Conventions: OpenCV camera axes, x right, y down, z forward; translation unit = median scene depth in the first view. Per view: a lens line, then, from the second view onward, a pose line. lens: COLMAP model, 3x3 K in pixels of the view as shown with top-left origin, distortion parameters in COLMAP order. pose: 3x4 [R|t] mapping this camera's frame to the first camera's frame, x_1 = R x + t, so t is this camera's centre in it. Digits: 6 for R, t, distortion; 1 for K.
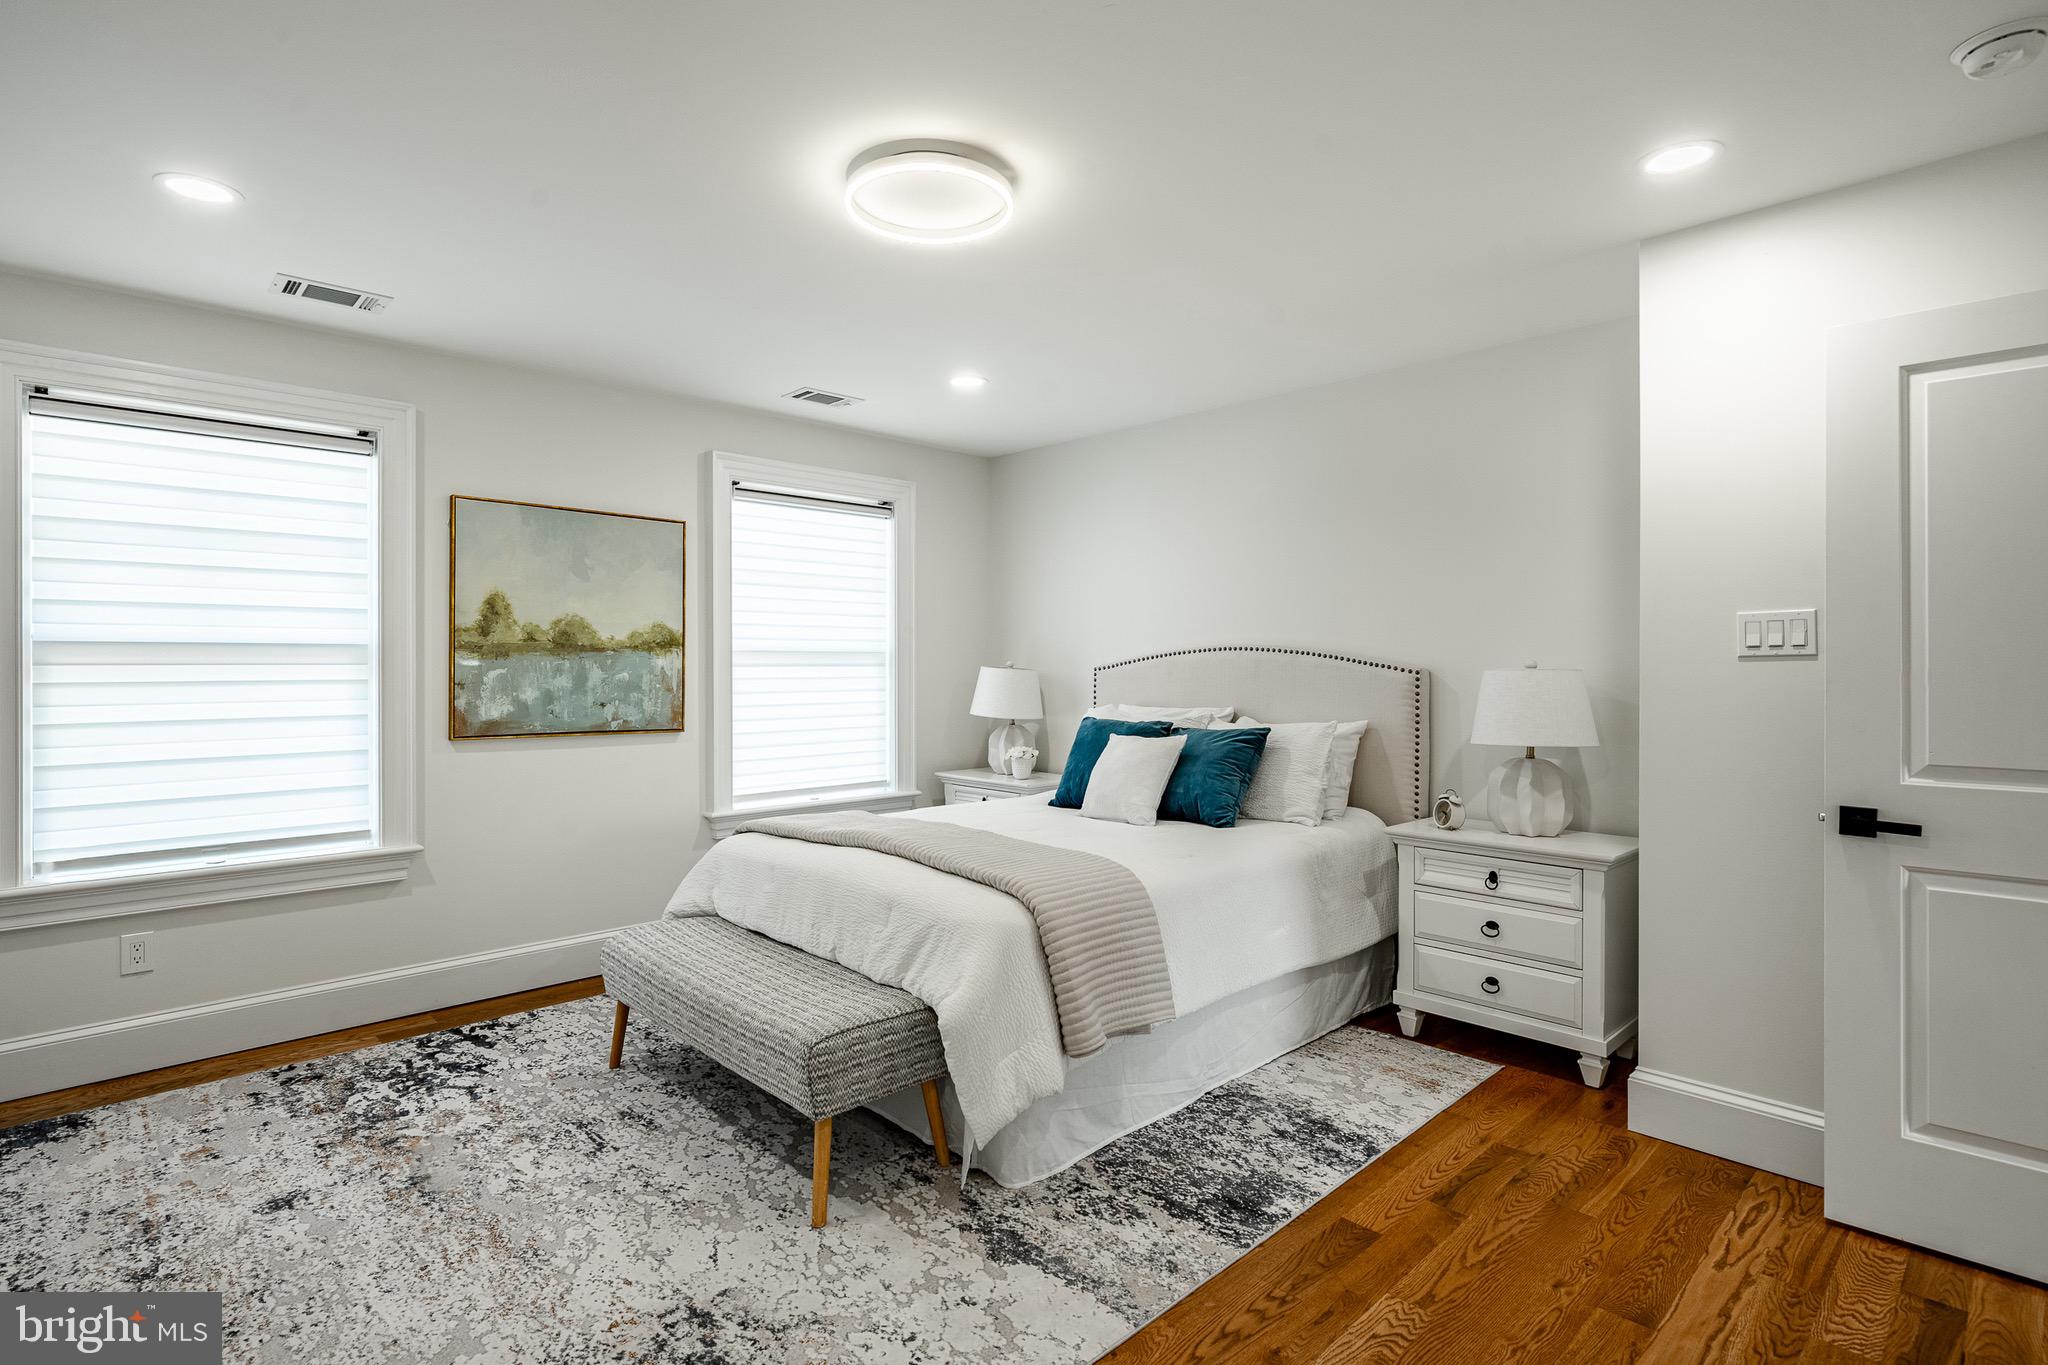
lens RADIAL K [[1004.7, 0, 1003.7], [0, 1004.7, 676.0], [0, 0, 1]] dist [-0.000703, 0.000194]
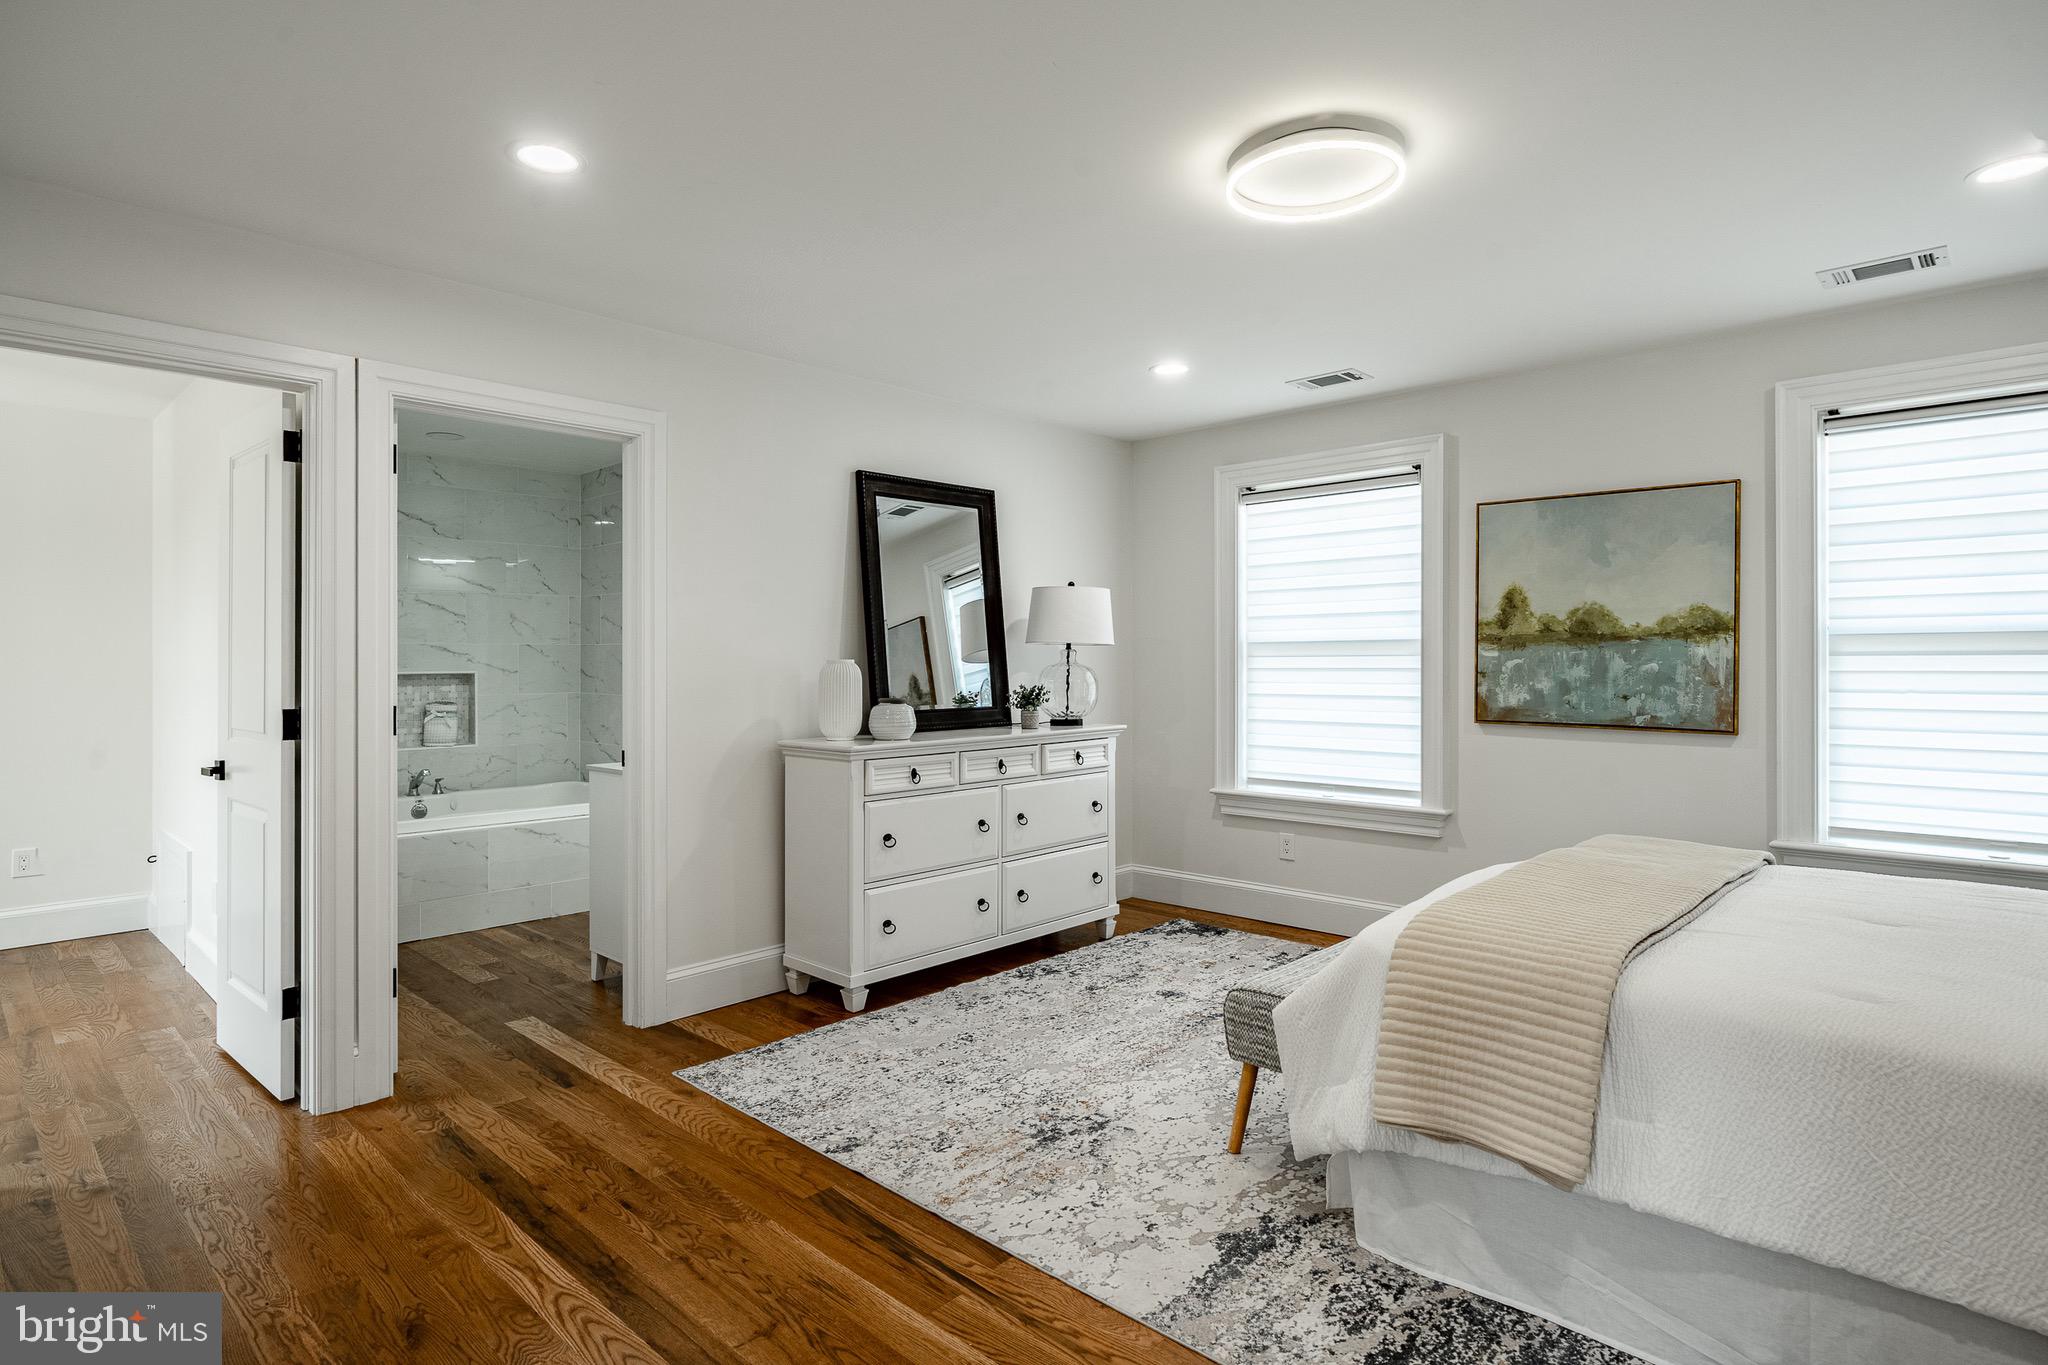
lens RADIAL K [[1073.3, 0, 1020.3], [0, 1073.3, 669.0], [0, 0, 1]] dist [0.001060, 0.000066]
pose [[0.054779, 0.007296, -0.998472, 0.611733], [-0.006741, 0.999953, 0.006937, -0.000900], [0.998476, 0.006351, 0.054825, 0.422789]]
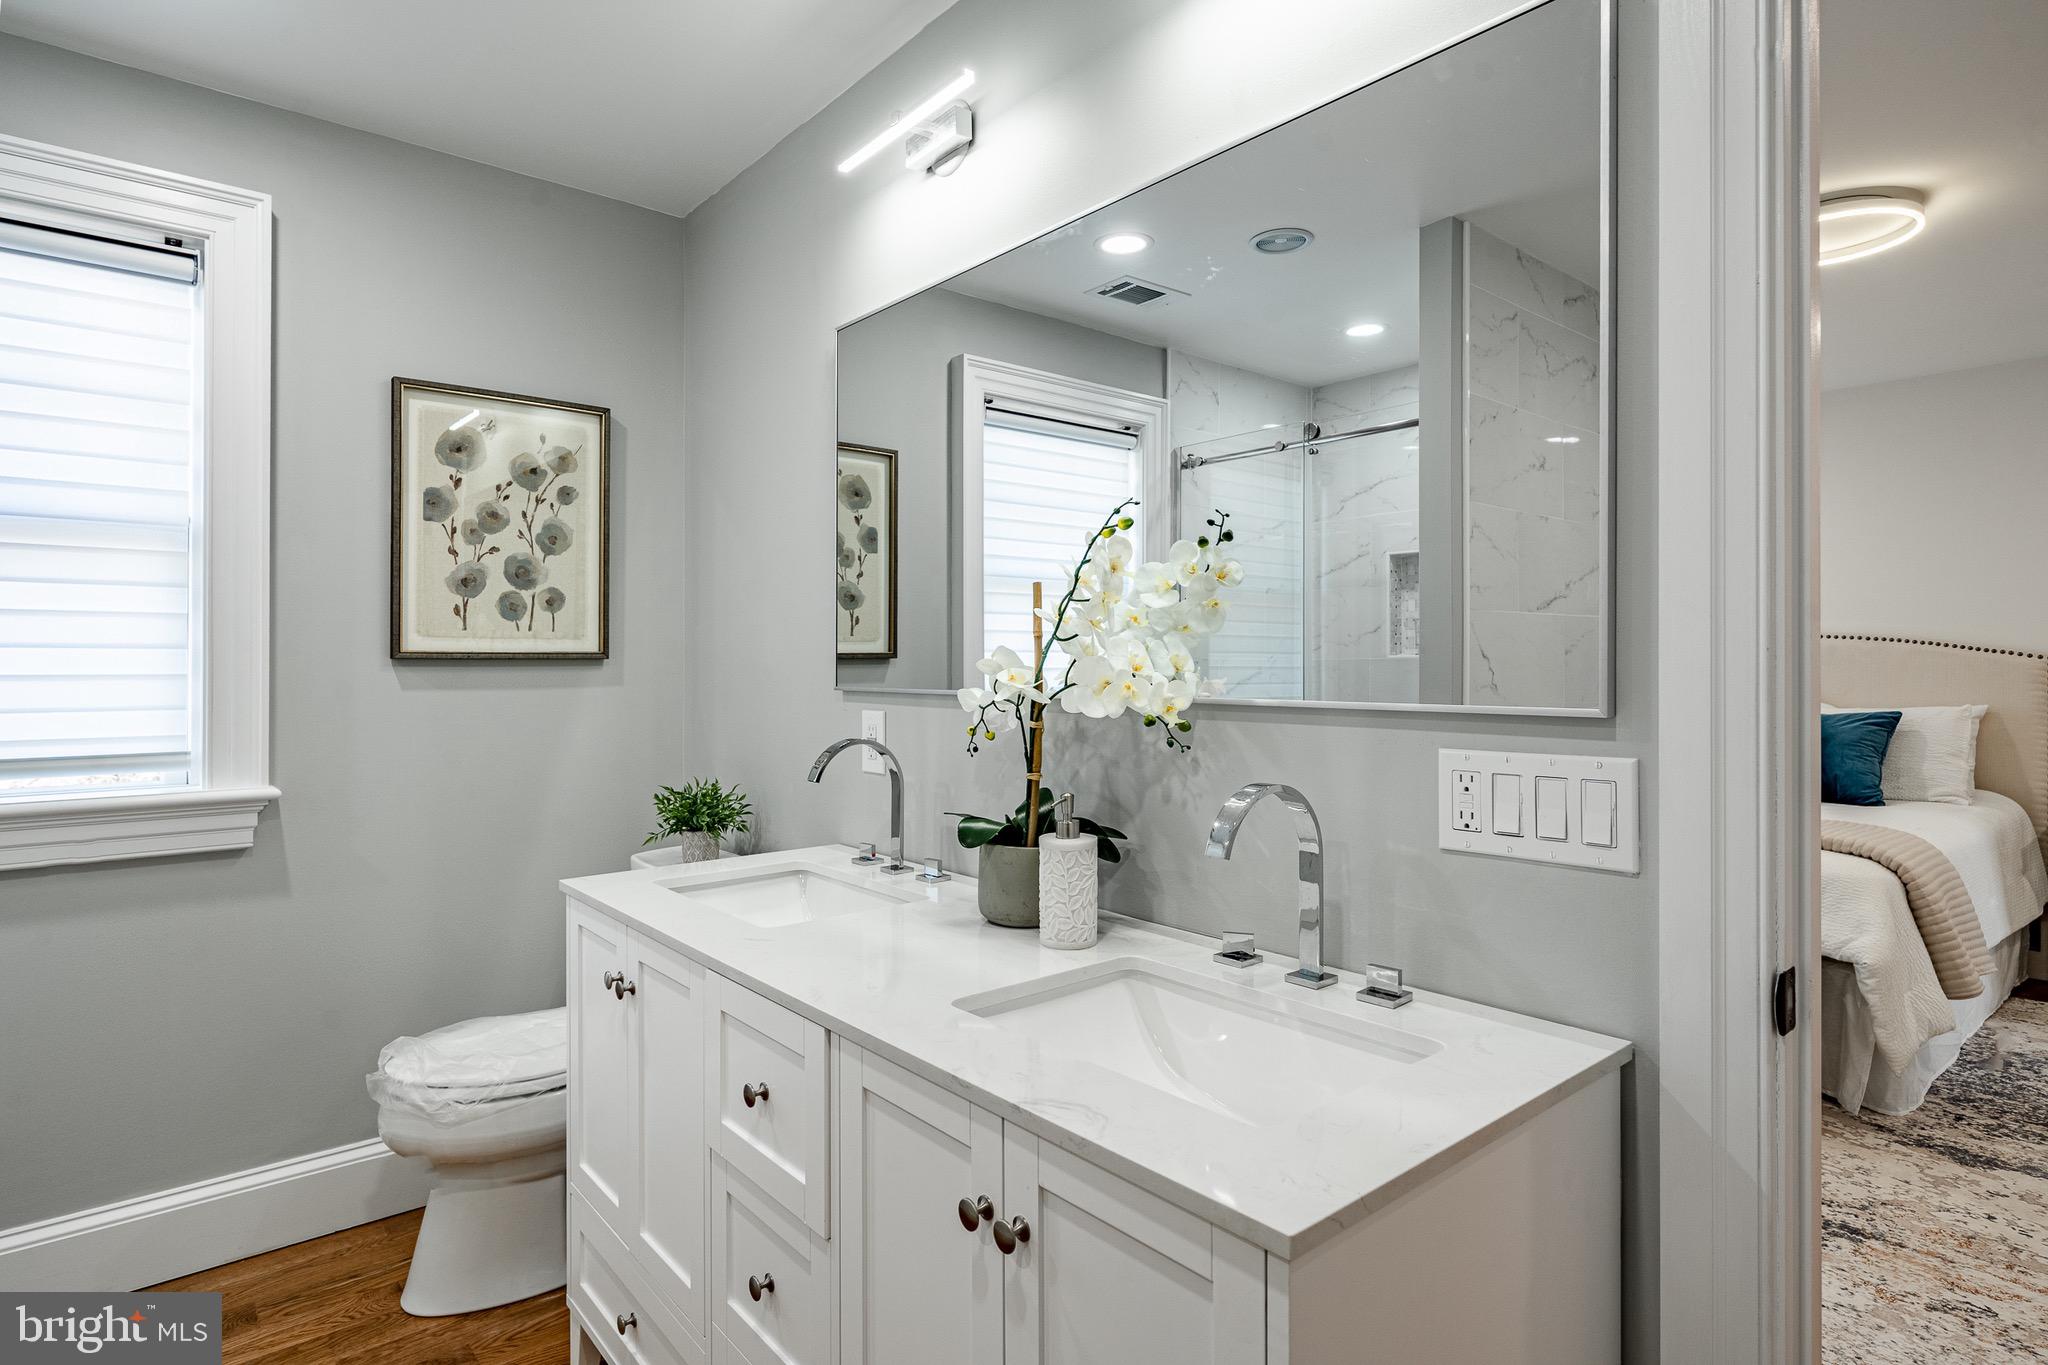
lens RADIAL K [[1073.3, 0, 1020.3], [0, 1073.3, 669.0], [0, 0, 1]] dist [0.001060, 0.000066]
pose [[0.998333, 0.001318, -0.057697, -0.581494], [-0.001746, 0.999971, -0.007377, 0.017768], [0.057686, 0.007465, 0.998307, -0.159162]]
